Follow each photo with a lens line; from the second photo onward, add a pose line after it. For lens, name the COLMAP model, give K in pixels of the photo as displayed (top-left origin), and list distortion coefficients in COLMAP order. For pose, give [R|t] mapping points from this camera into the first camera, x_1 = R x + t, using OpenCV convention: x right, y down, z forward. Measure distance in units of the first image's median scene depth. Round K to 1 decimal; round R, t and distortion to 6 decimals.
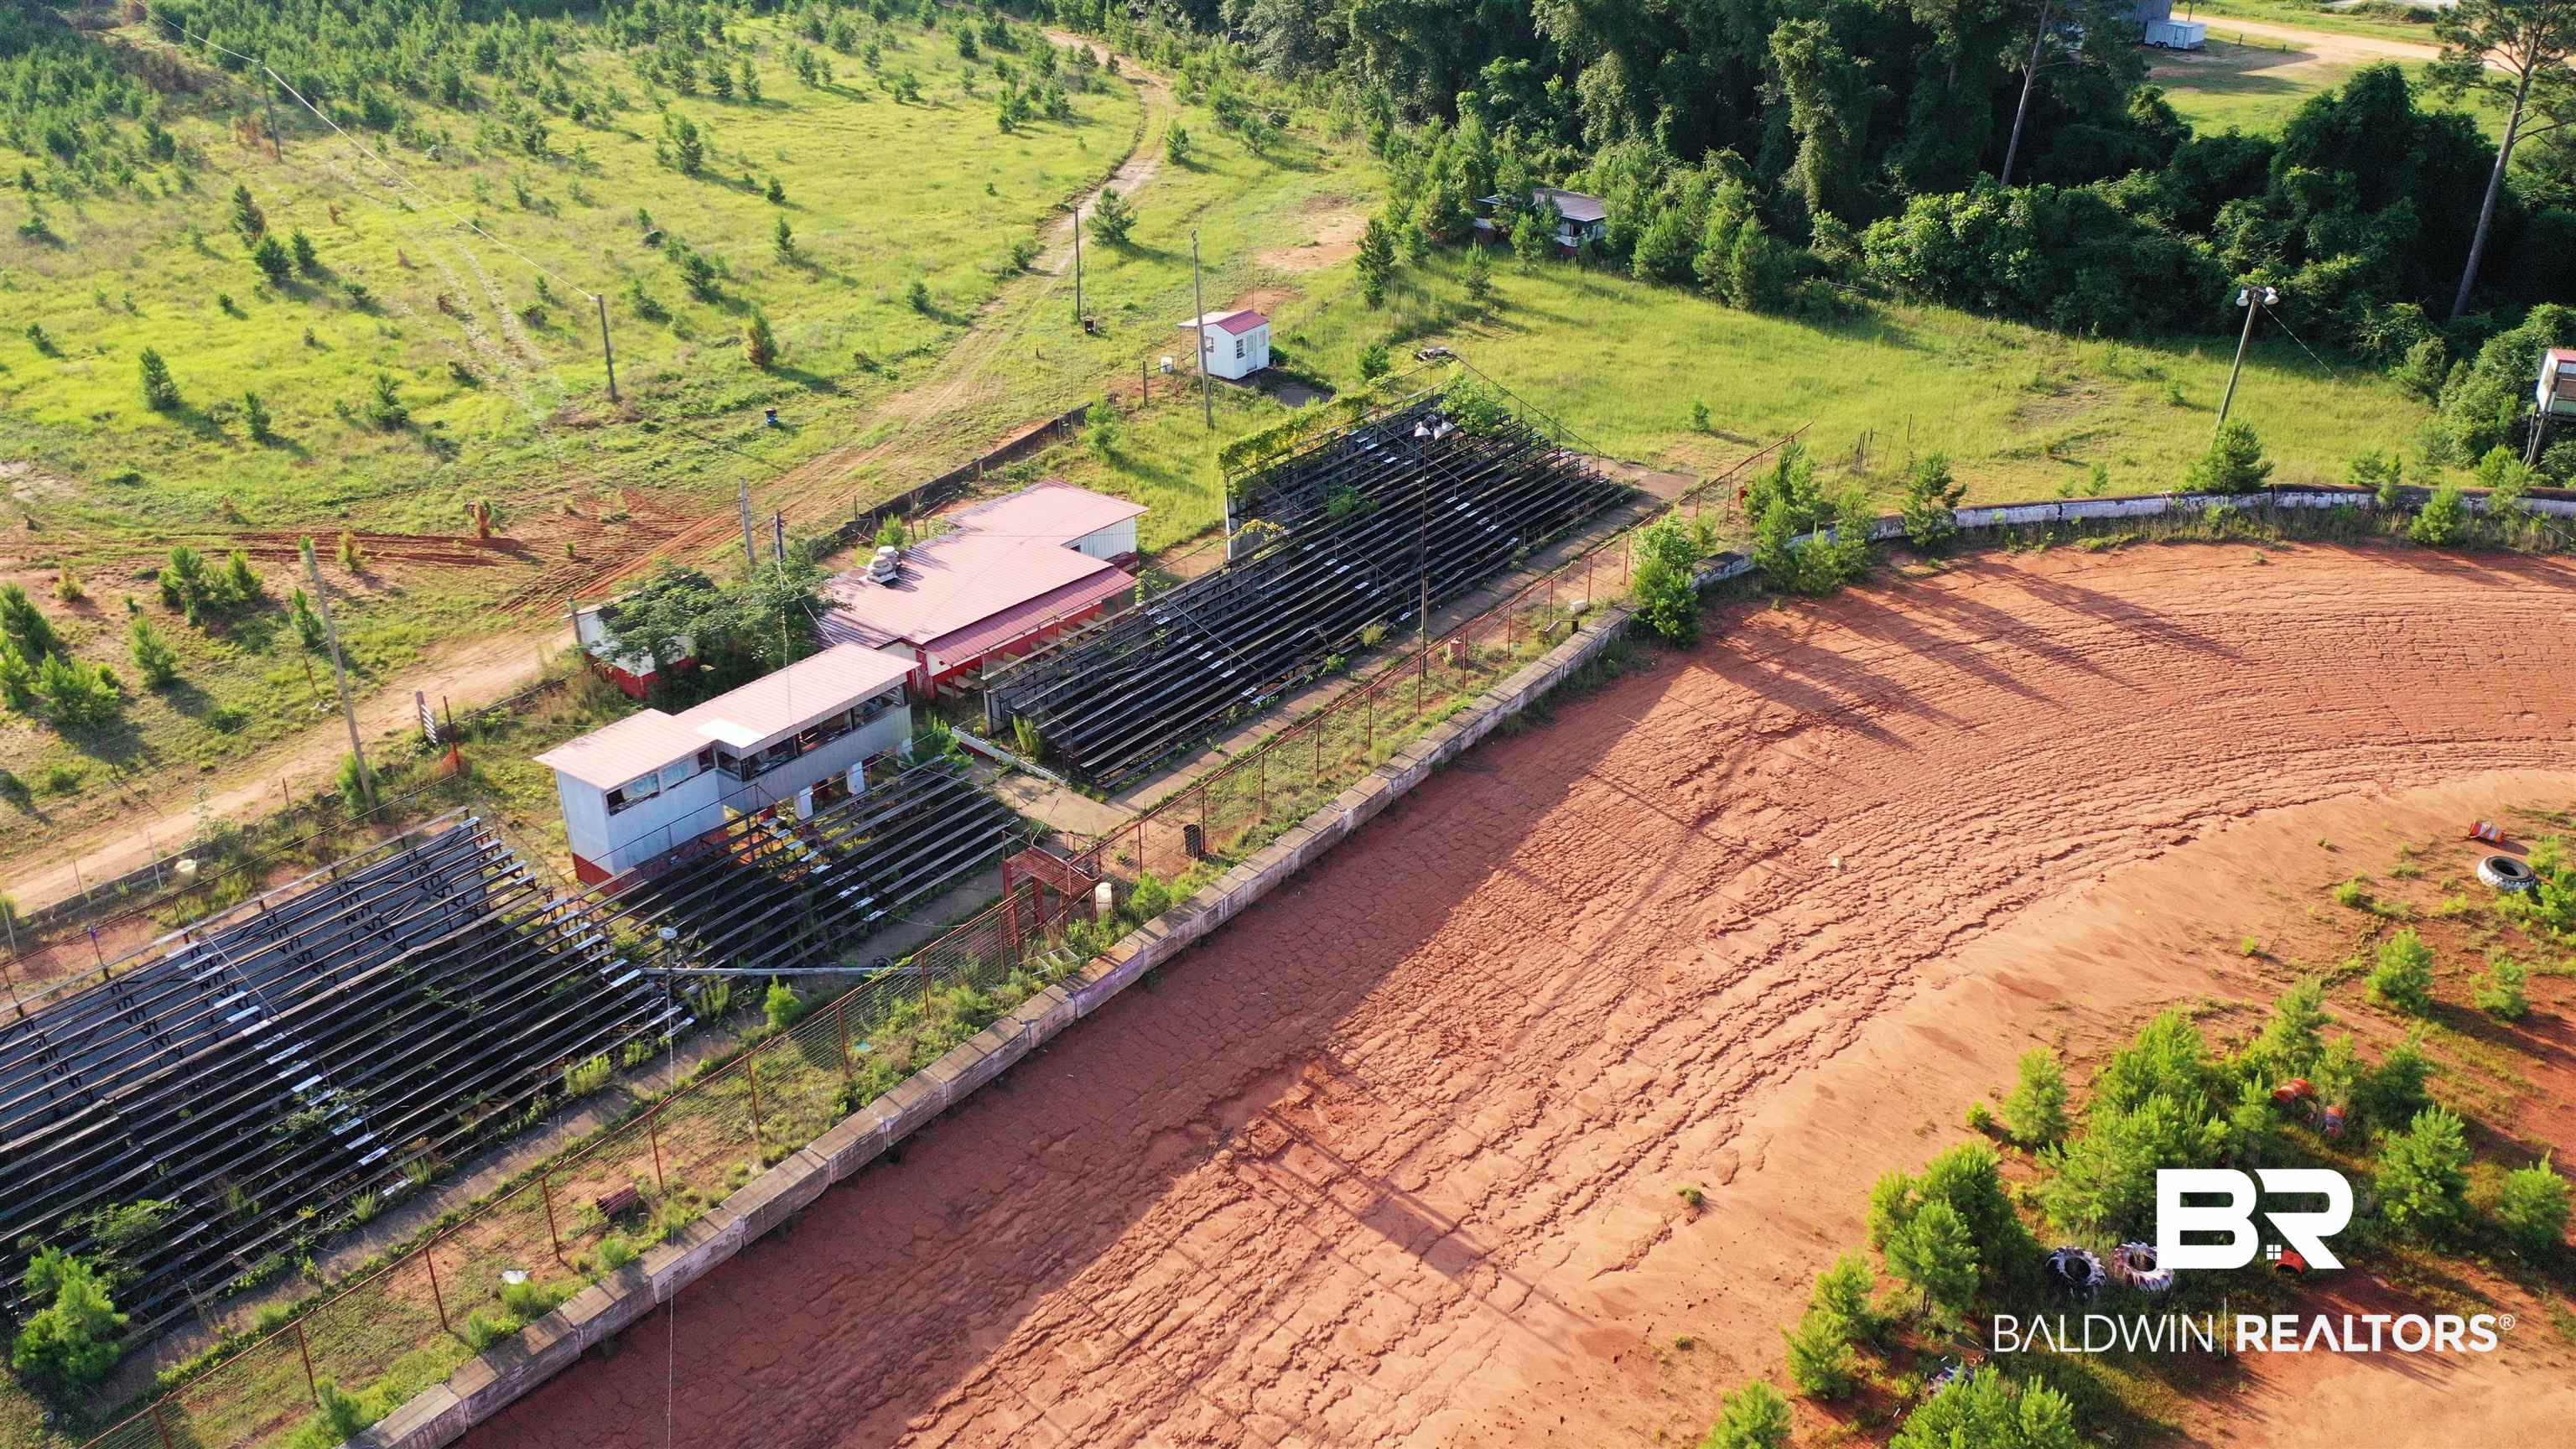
lens RADIAL K [[2040.6, 0, 1293.1], [0, 2040.6, 729.6], [0, 0, 1]] dist [0.012645, 0.006710]
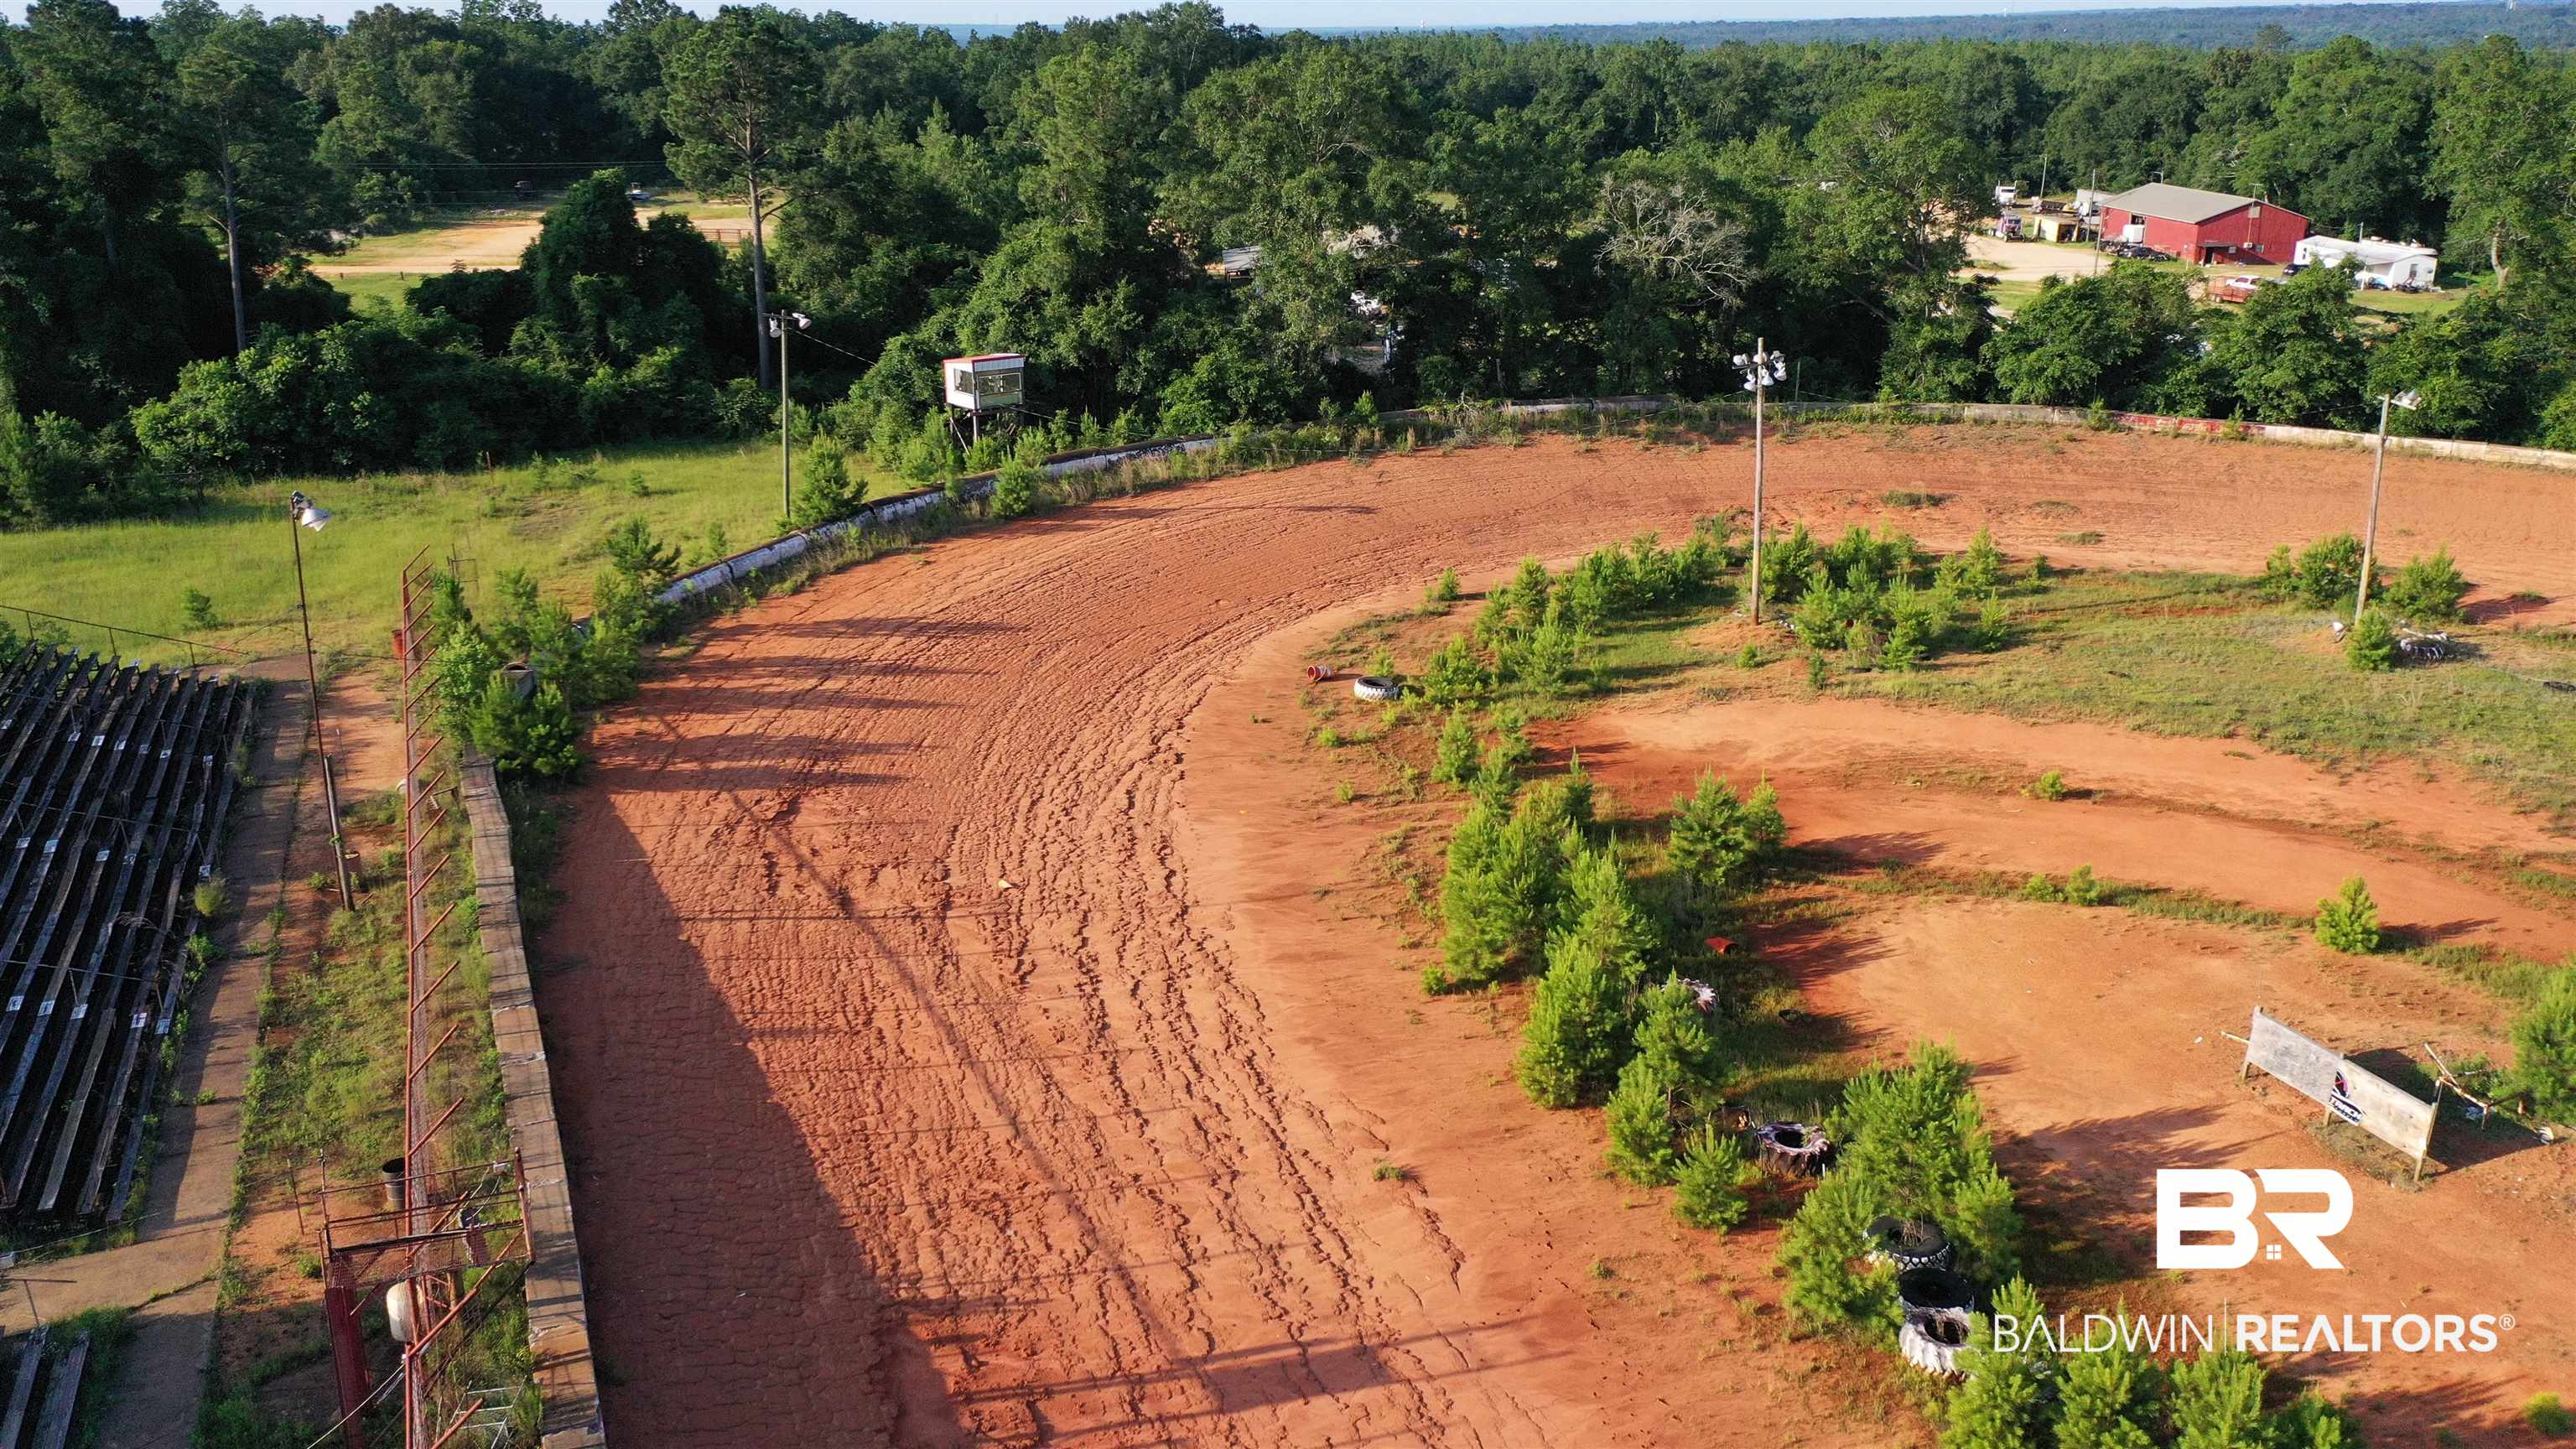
lens RADIAL K [[2040.6, 0, 1293.1], [0, 2040.6, 729.6], [0, 0, 1]] dist [0.012645, 0.006710]
pose [[0.485492, -0.273297, 0.830426, -0.314095], [0.406550, 0.911502, 0.062299, 0.002961], [-0.773961, 0.307364, 0.553636, 0.380024]]
